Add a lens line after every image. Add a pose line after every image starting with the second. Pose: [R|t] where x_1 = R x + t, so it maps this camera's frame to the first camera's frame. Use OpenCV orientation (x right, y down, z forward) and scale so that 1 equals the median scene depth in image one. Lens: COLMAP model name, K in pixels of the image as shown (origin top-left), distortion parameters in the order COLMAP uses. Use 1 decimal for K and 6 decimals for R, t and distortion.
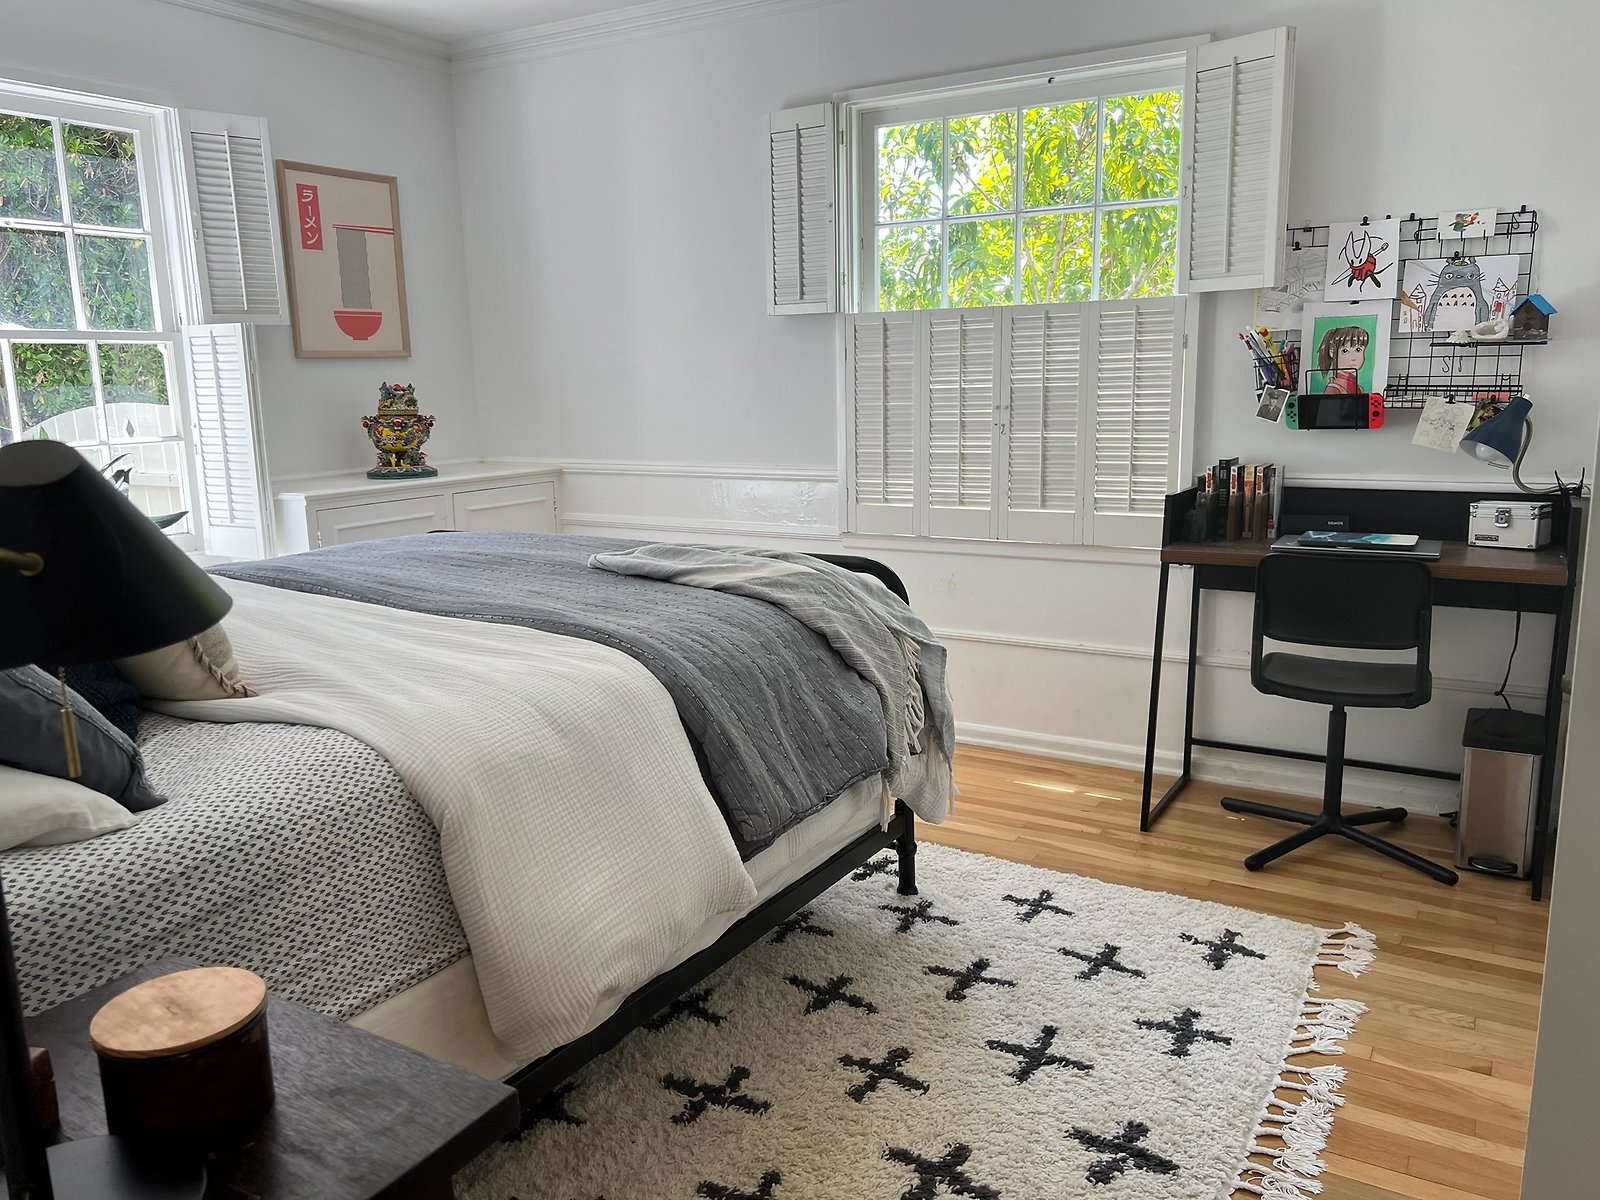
lens RADIAL K [[1212.3, 0, 800.9], [0, 1212.3, 607.1], [0, 0, 1]] dist [0.080445, -0.101148]
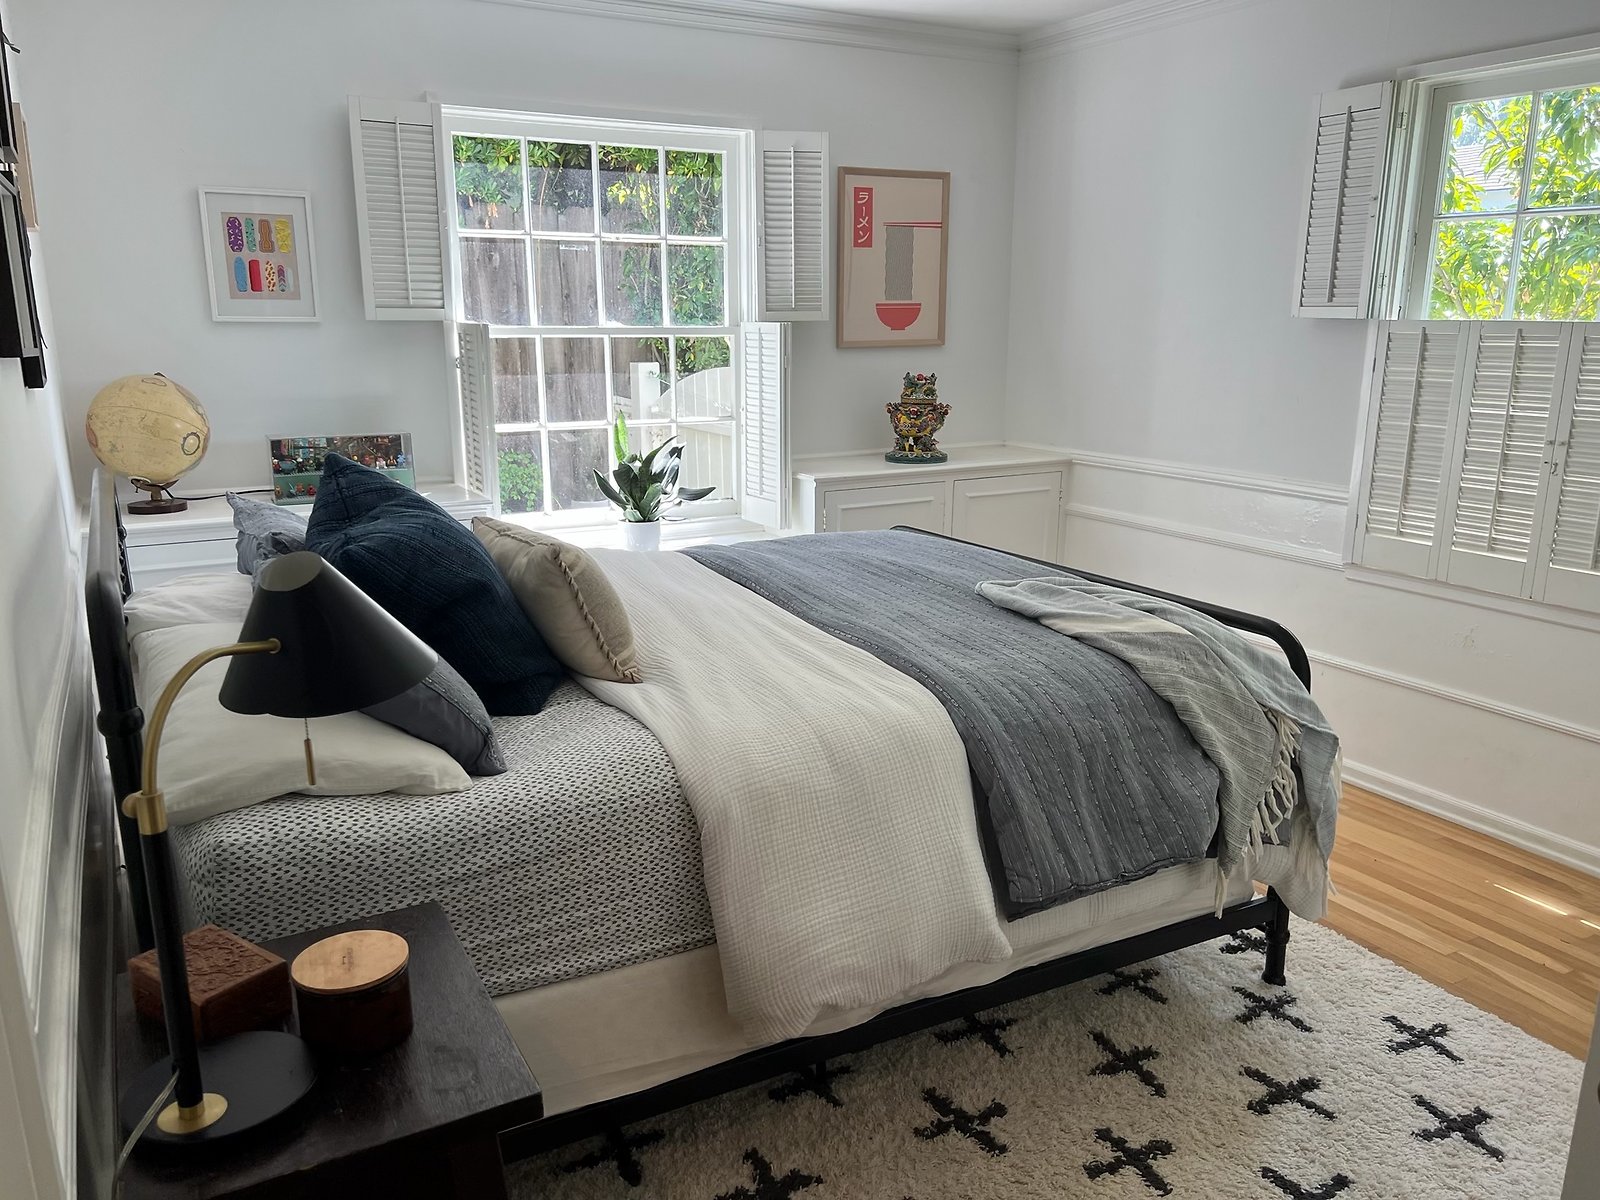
lens RADIAL K [[1226.7, 0, 806.4], [0, 1226.7, 624.1], [0, 0, 1]] dist [0.074720, -0.075235]
pose [[0.866388, 0.147517, -0.477085, 0.216082], [-0.115764, 0.988677, 0.095476, -0.094795], [0.485768, -0.027490, 0.873655, 0.007465]]
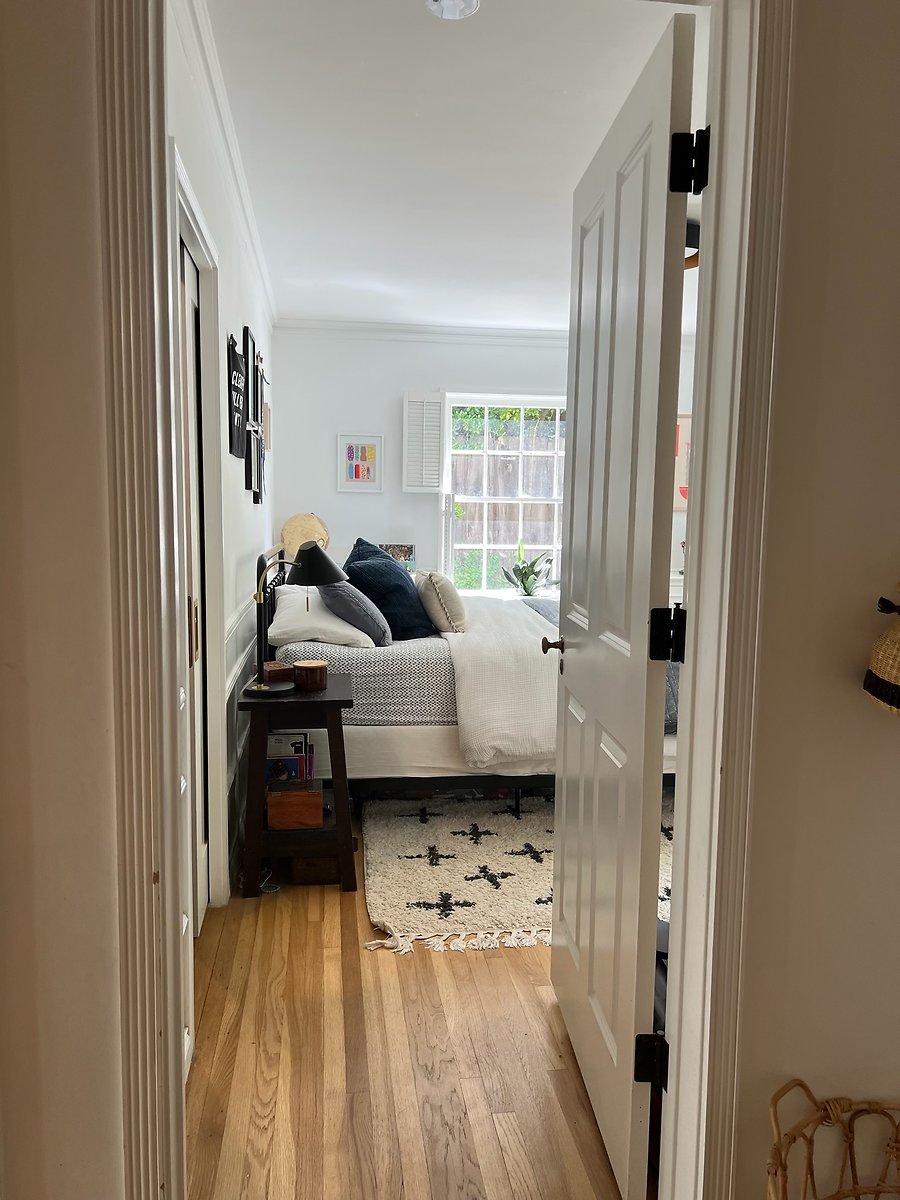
lens RADIAL K [[920.0, 0, 446.2], [0, 920.0, 638.4], [0, 0, 1]] dist [0.074720, -0.075235]
pose [[0.623214, 0.144357, -0.768613, 0.922910], [-0.179272, 0.983016, 0.039267, 0.002761], [0.761227, 0.113319, 0.638508, -0.310902]]
